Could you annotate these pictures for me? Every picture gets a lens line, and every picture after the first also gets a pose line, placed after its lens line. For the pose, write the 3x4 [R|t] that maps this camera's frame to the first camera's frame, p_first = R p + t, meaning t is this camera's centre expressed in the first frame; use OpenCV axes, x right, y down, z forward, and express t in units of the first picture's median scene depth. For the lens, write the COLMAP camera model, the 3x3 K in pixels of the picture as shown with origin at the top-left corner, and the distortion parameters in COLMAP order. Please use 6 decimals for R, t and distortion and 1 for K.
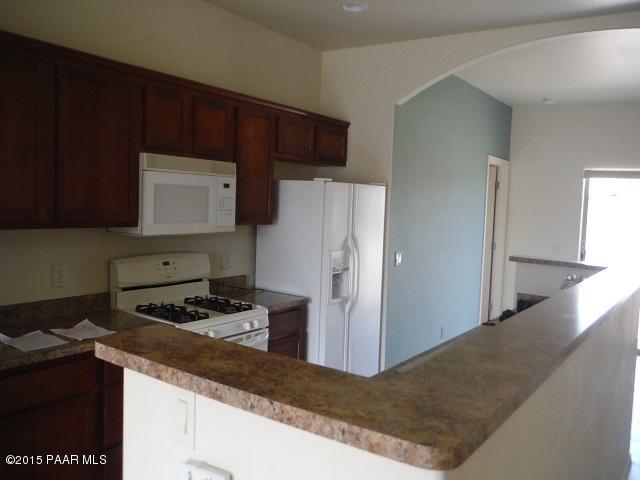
lens RADIAL K [[550.7, 0, 320.0], [0, 550.7, 240.0], [0, 0, 1]] dist [-0.036572, 0.002539]
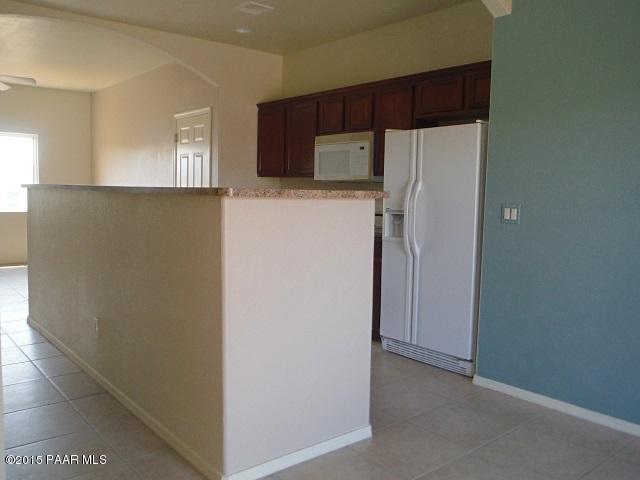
lens RADIAL K [[550.7, 0, 320.0], [0, 550.7, 240.0], [0, 0, 1]] dist [-0.036572, 0.002539]
pose [[-0.245861, 0.030440, -0.968827, 1.183960], [-0.104210, 0.992884, 0.057641, 0.067409], [0.963687, 0.115133, -0.240939, 1.156783]]
